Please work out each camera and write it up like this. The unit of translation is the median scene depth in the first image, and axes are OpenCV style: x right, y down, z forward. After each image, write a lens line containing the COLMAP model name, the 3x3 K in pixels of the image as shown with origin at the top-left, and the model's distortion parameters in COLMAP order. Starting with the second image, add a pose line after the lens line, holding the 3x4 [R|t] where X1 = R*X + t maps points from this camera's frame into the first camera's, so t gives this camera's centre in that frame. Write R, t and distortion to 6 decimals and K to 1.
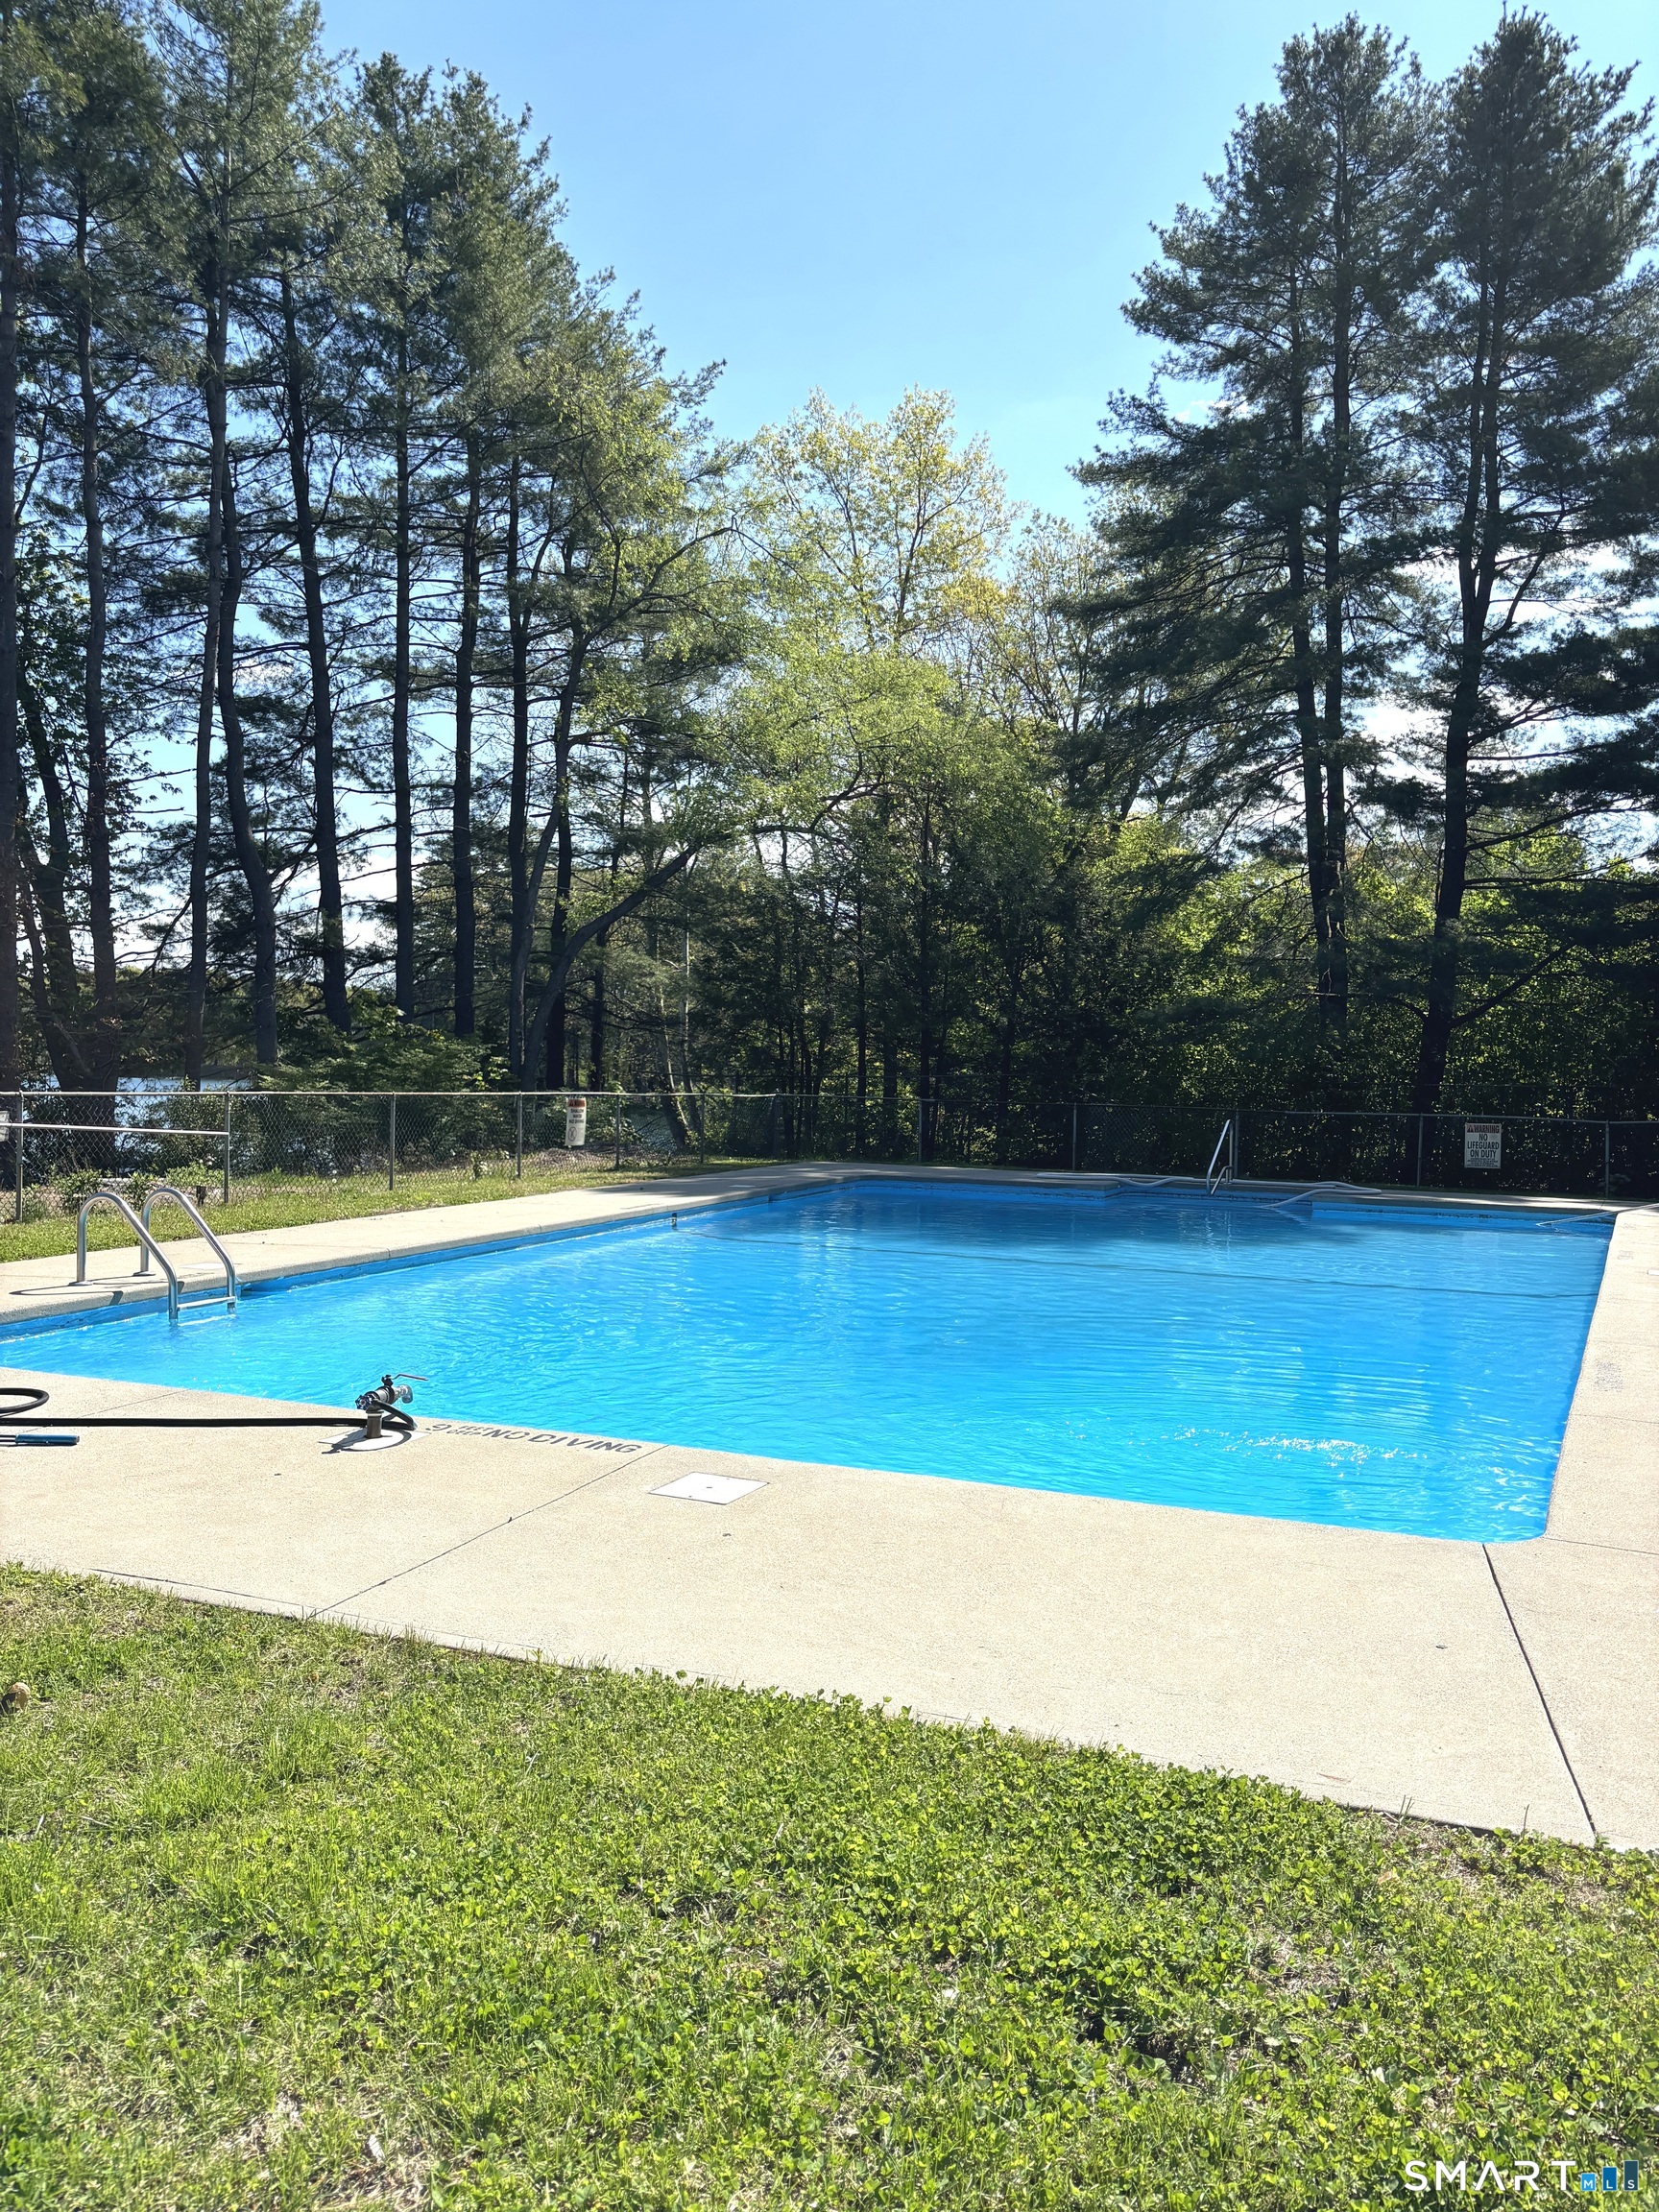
lens RADIAL K [[1643.4, 0, 814.2], [0, 1643.4, 1099.2], [0, 0, 1]] dist [0.081764, -0.113164]
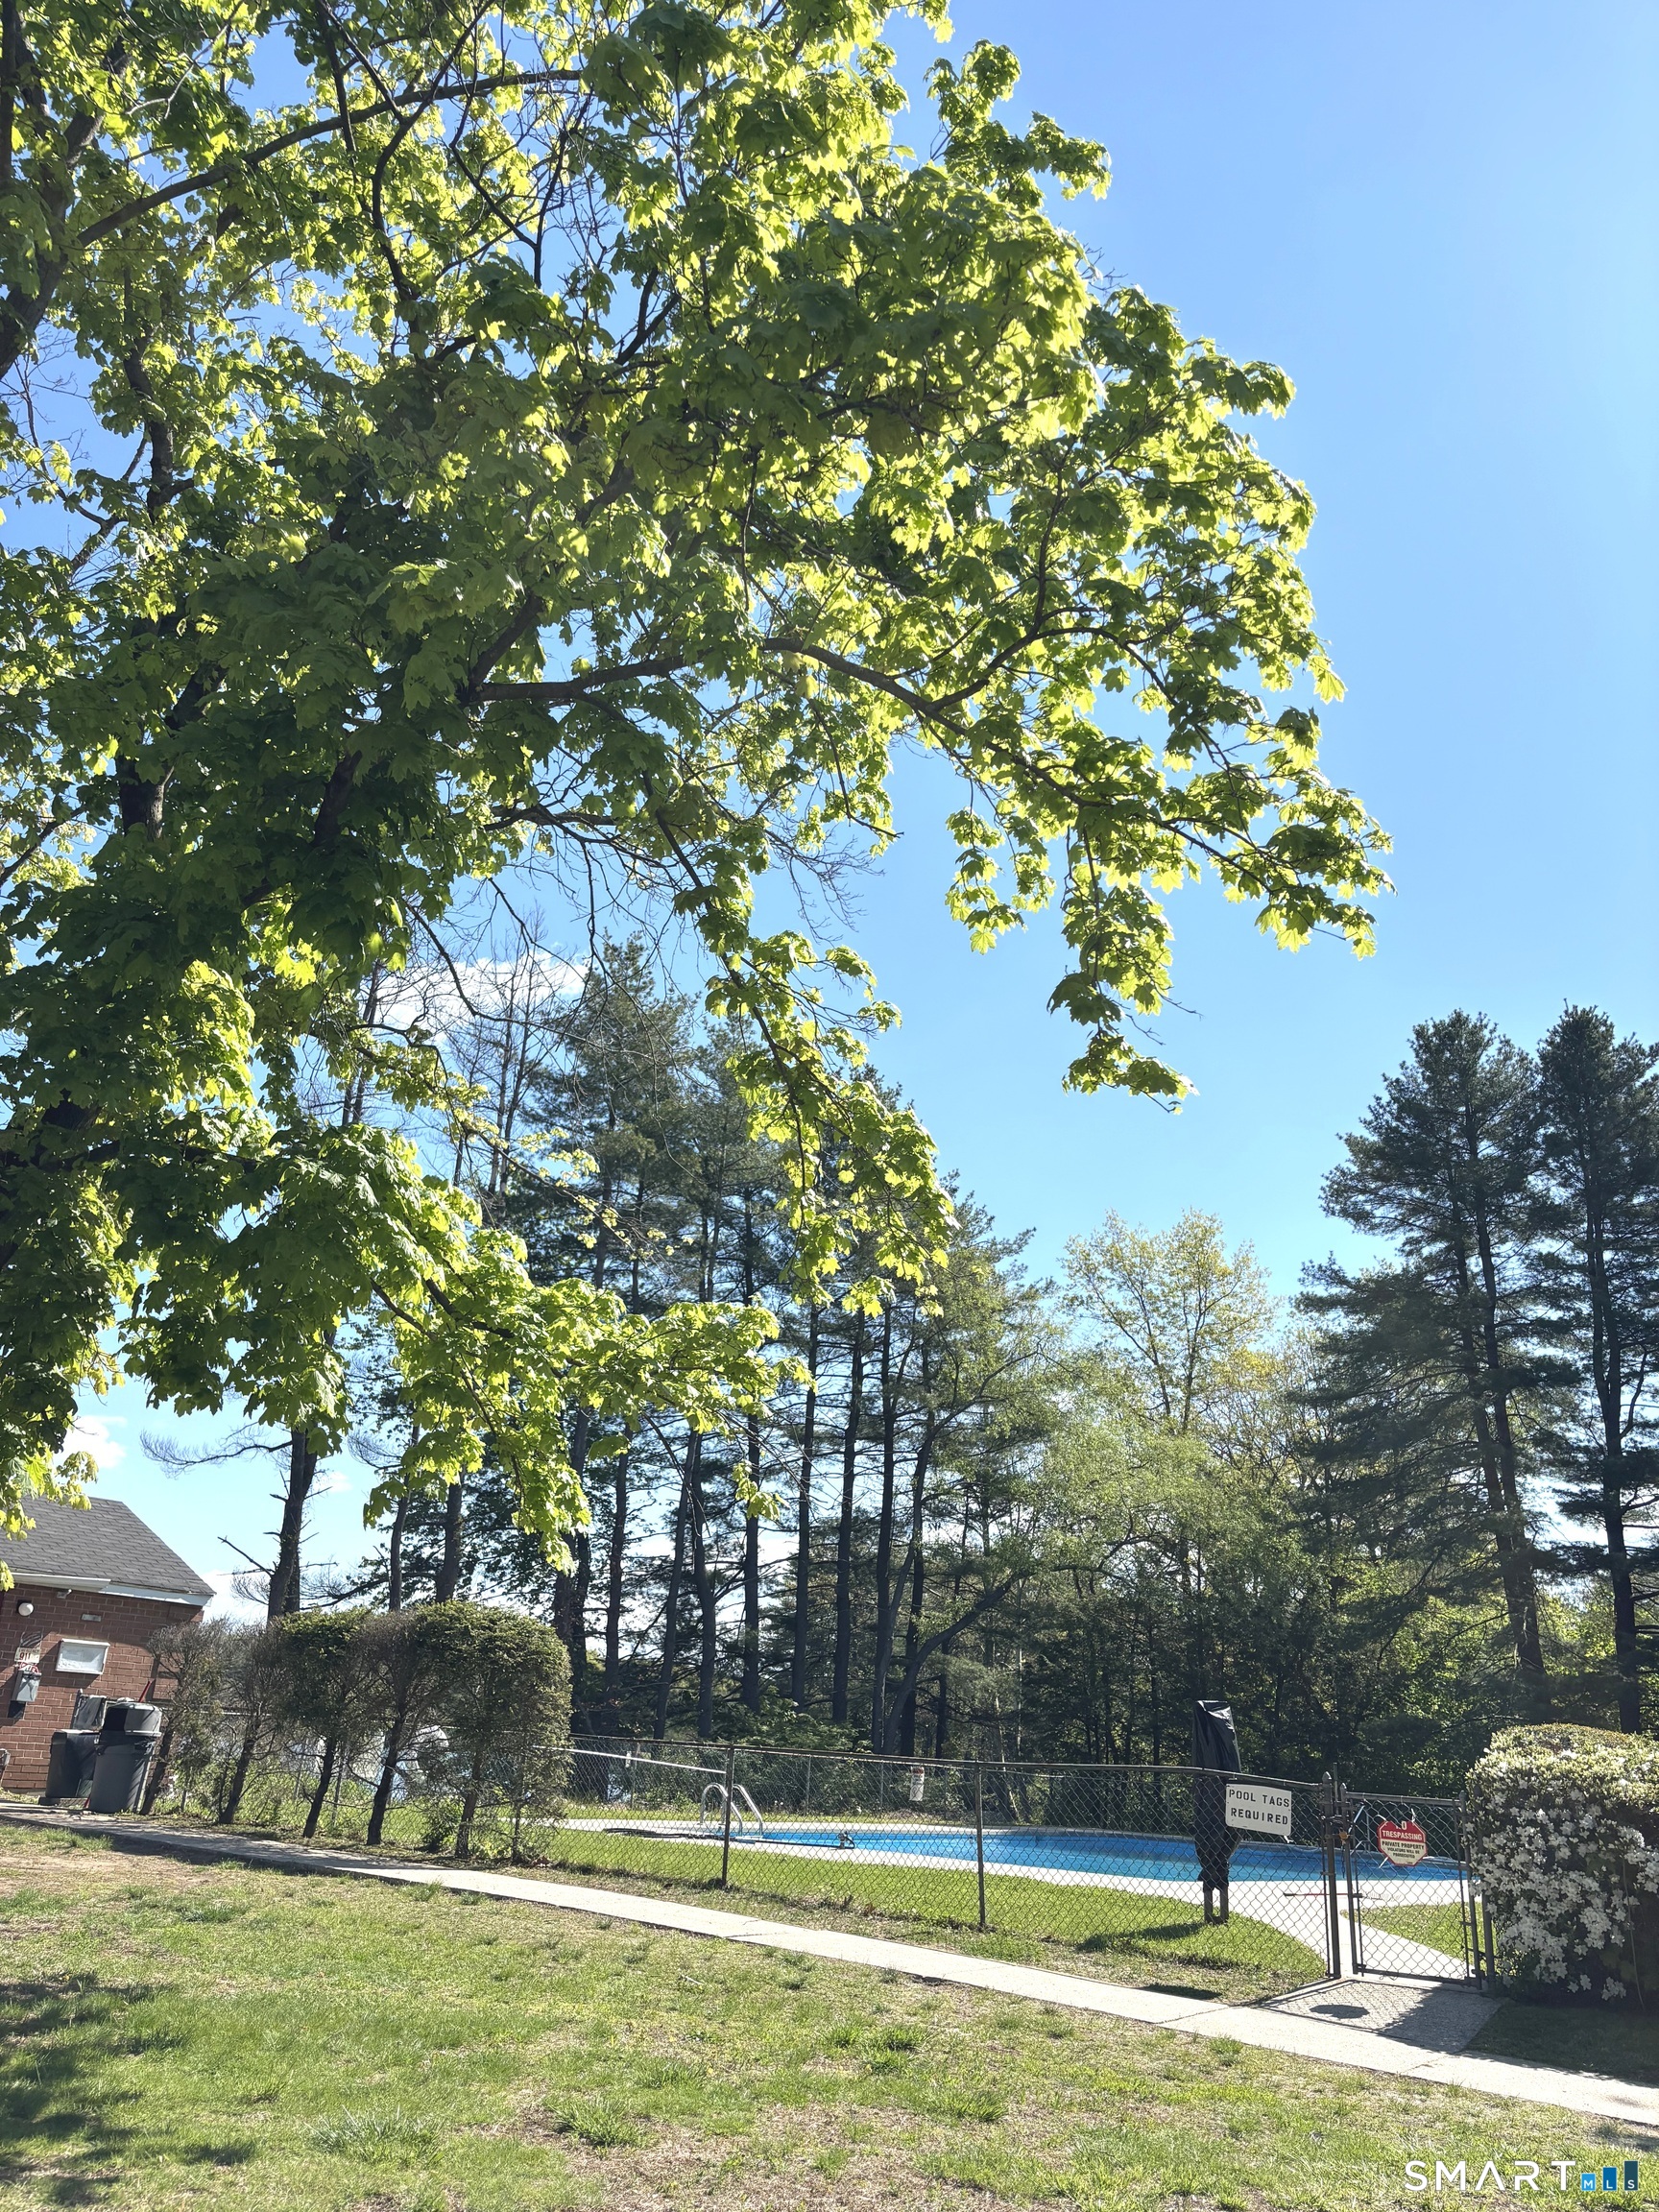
lens RADIAL K [[1643.4, 0, 814.2], [0, 1643.4, 1099.2], [0, 0, 1]] dist [0.081764, -0.113164]
pose [[0.975948, -0.041134, -0.214088, 0.070099], [-0.046485, 0.920188, -0.388707, 0.018432], [0.212990, 0.389309, 0.896144, -0.372797]]
